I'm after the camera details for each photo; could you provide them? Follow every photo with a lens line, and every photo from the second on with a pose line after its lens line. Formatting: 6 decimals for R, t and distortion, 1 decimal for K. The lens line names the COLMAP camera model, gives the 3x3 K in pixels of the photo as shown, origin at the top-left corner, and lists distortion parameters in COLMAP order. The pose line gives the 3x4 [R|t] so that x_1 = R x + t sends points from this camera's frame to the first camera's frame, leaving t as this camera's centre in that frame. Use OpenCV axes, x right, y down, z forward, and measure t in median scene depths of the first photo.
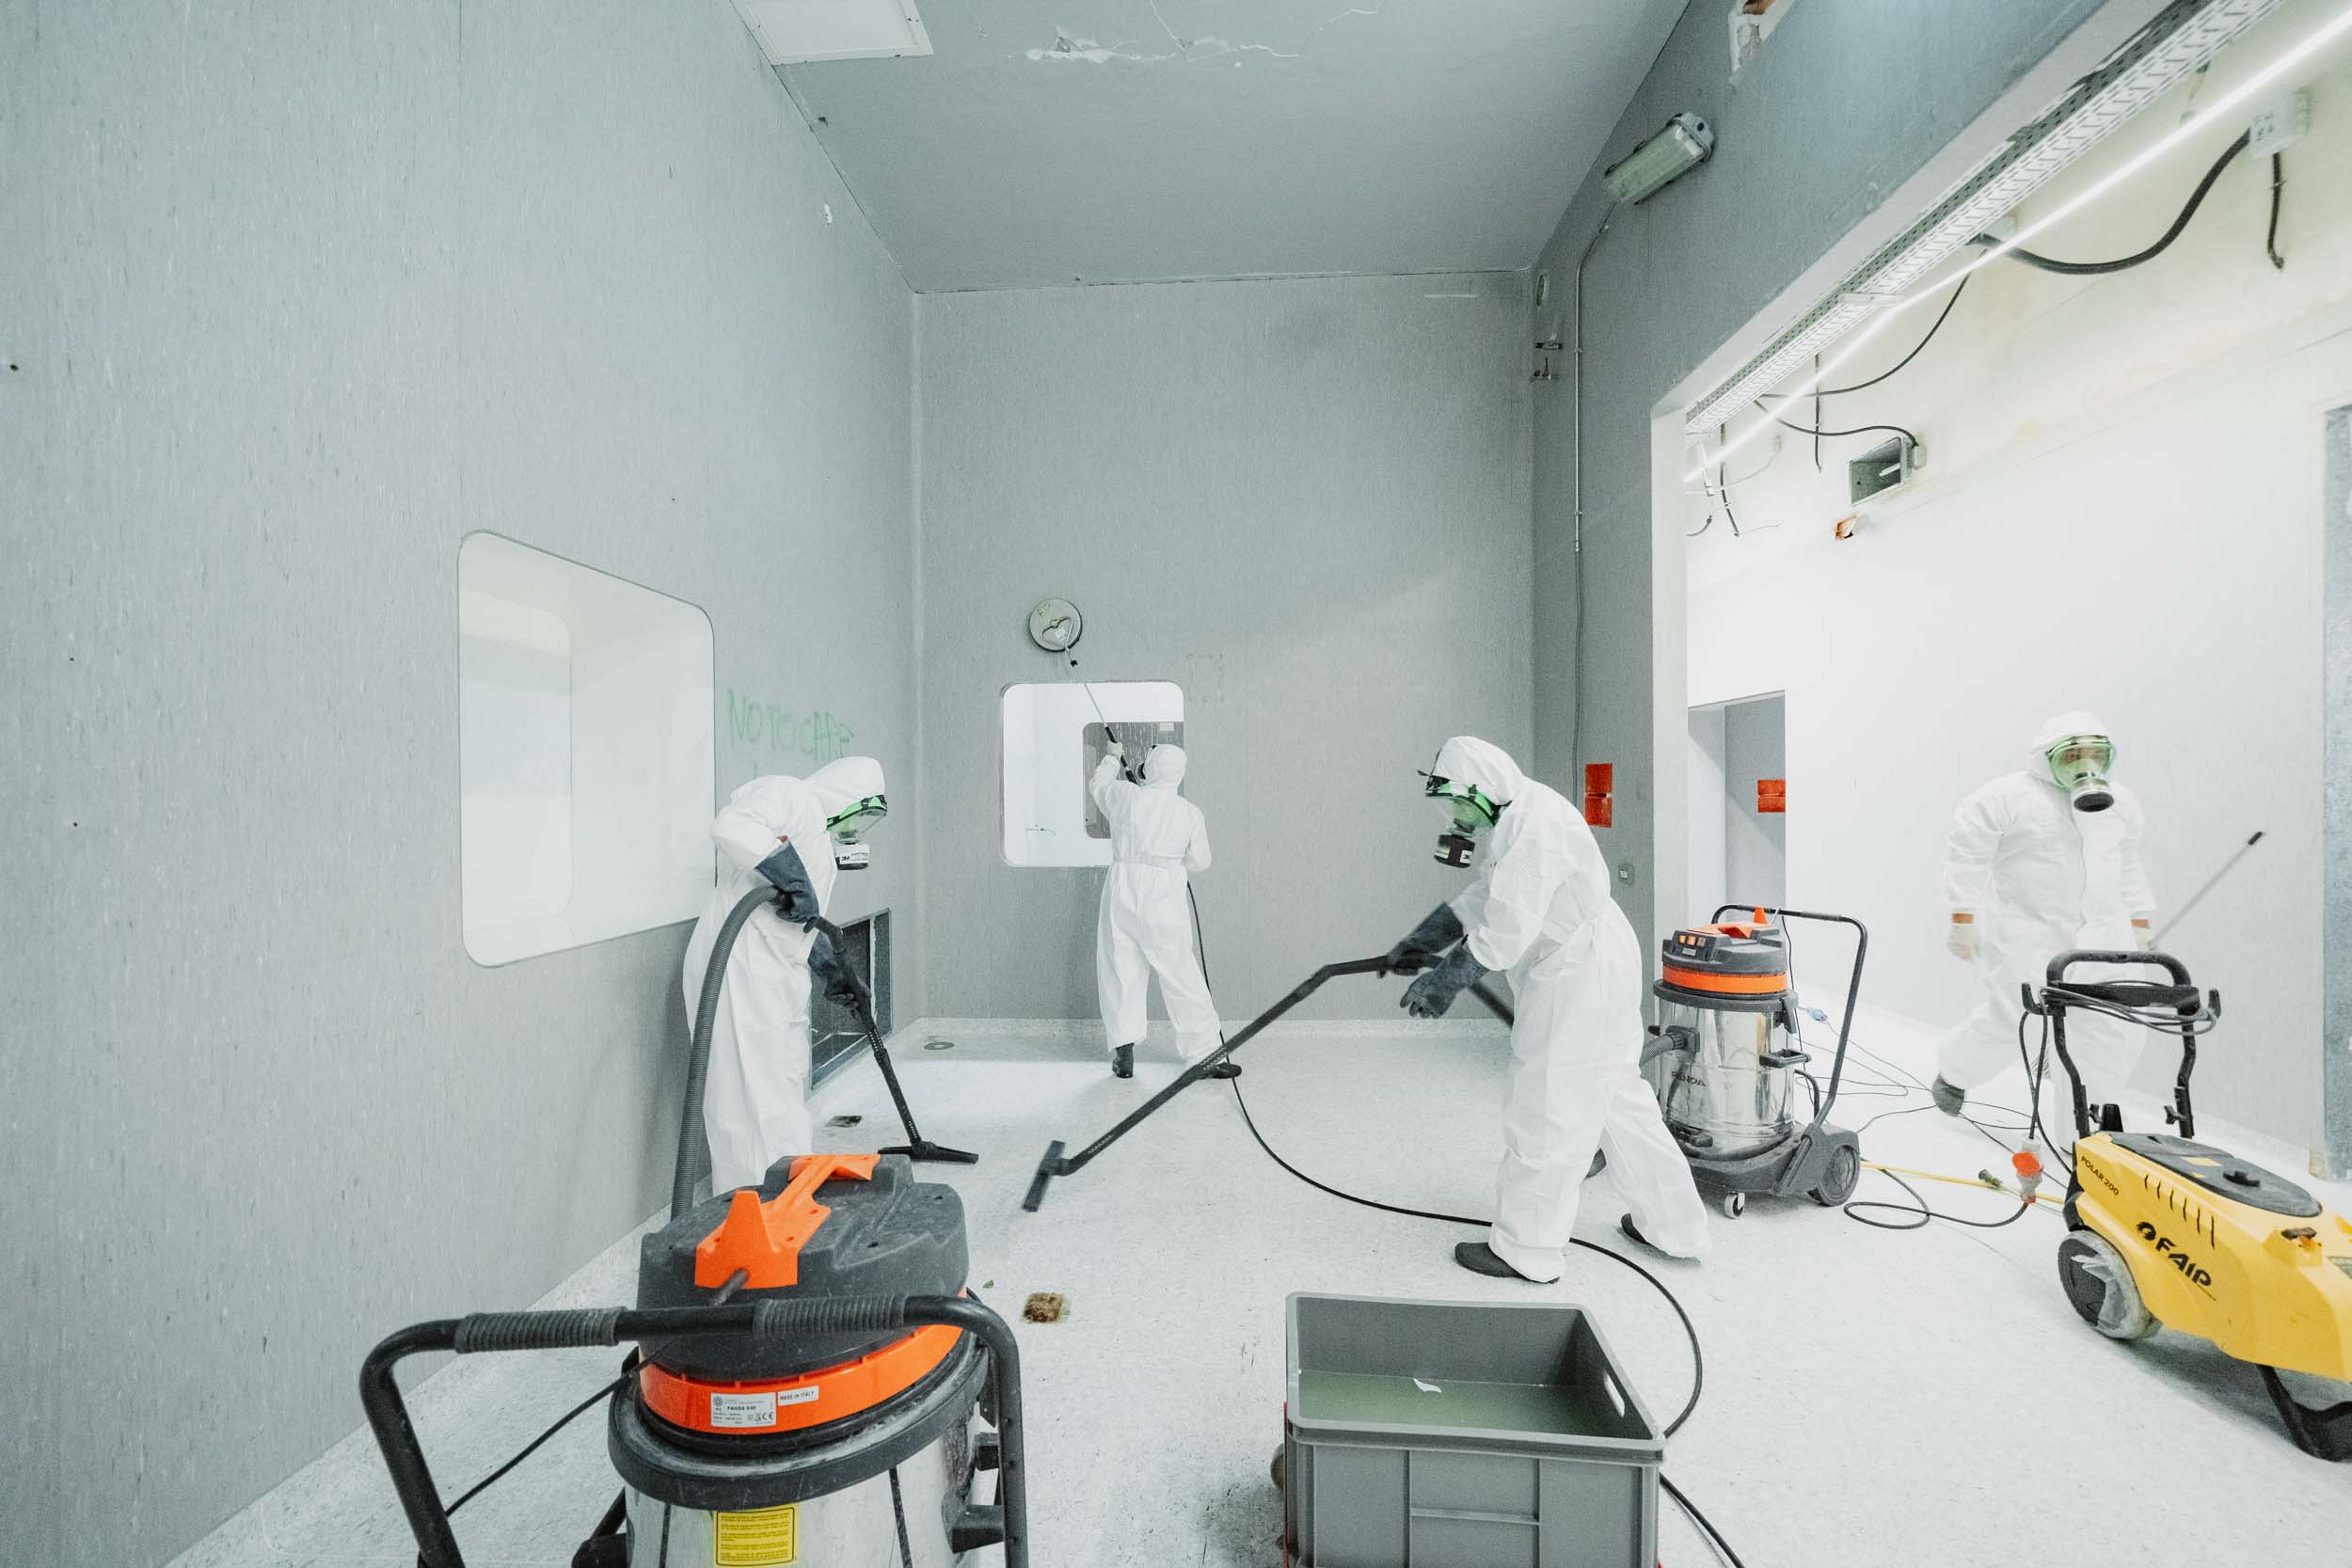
lens RADIAL K [[870.5, 0, 1170.6], [0, 870.5, 794.8], [0, 0, 1]] dist [-0.001754, -0.000075]
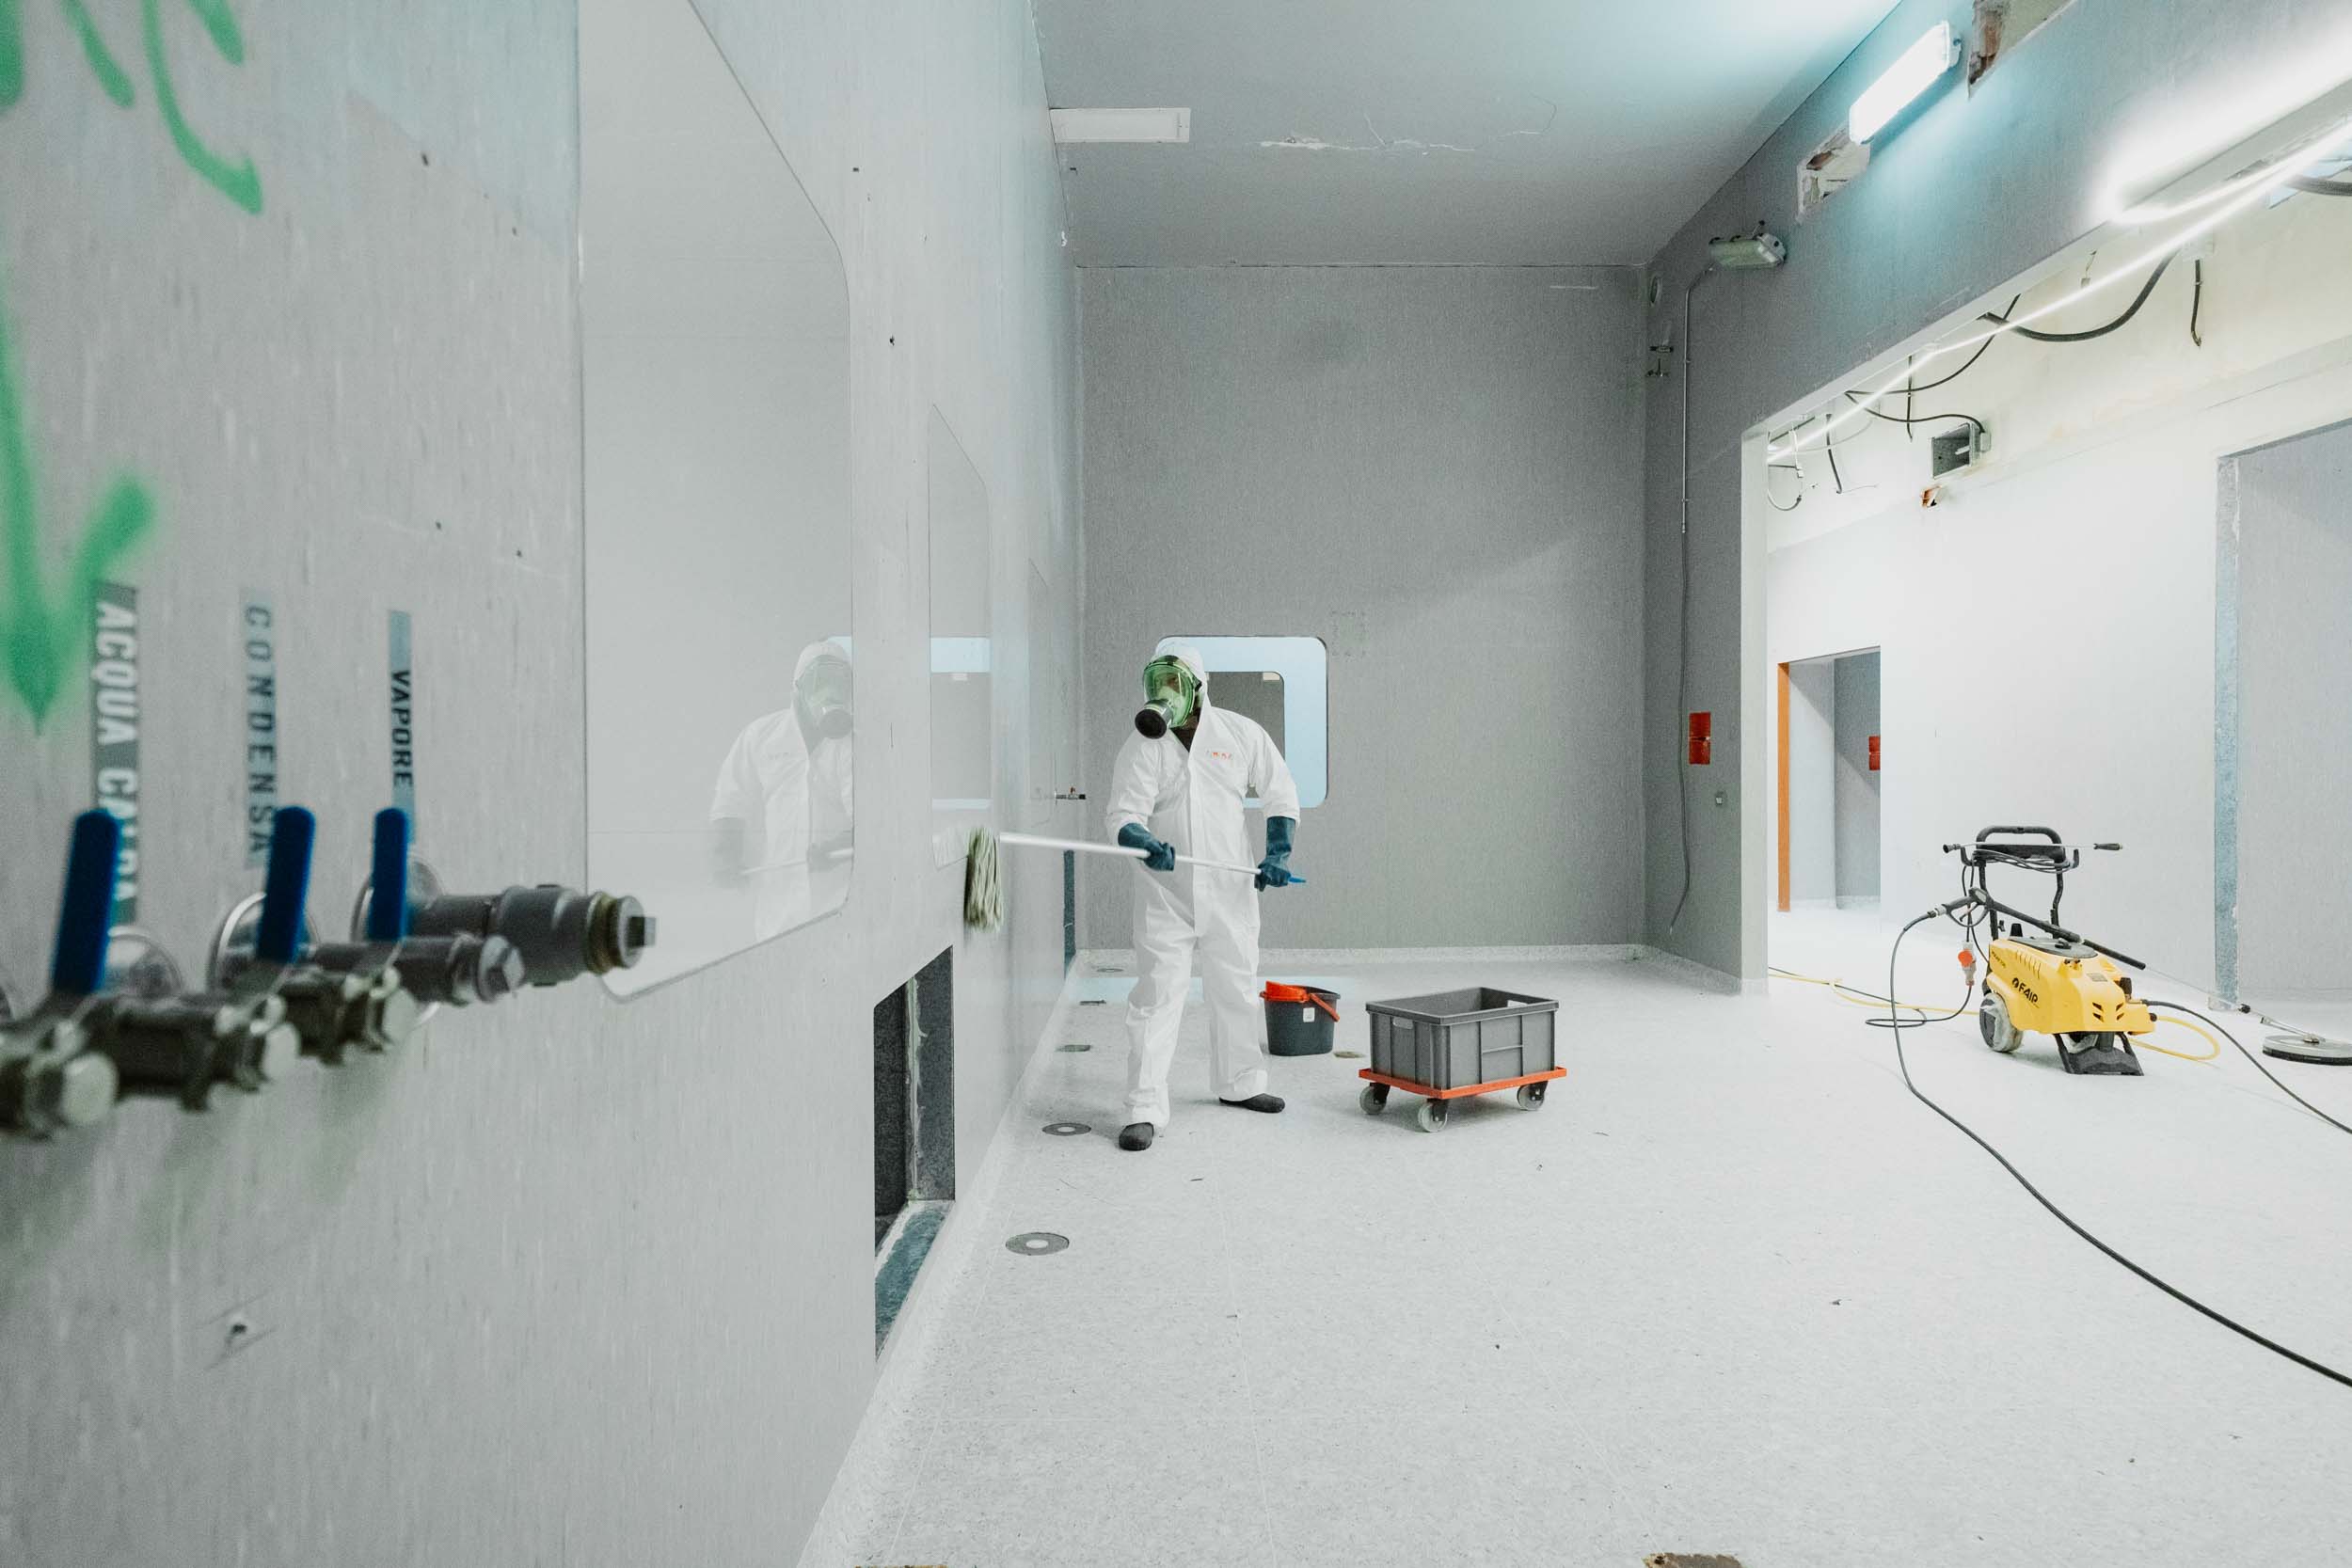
lens RADIAL K [[1315.8, 0, 1168.9], [0, 1315.8, 774.8], [0, 0, 1]] dist [0.040835, 0.001421]
pose [[0.997677, 0.002822, 0.068068, -0.452876], [-0.002795, 0.999996, -0.000491, 0.066713], [-0.068070, 0.000300, 0.997681, -0.963938]]
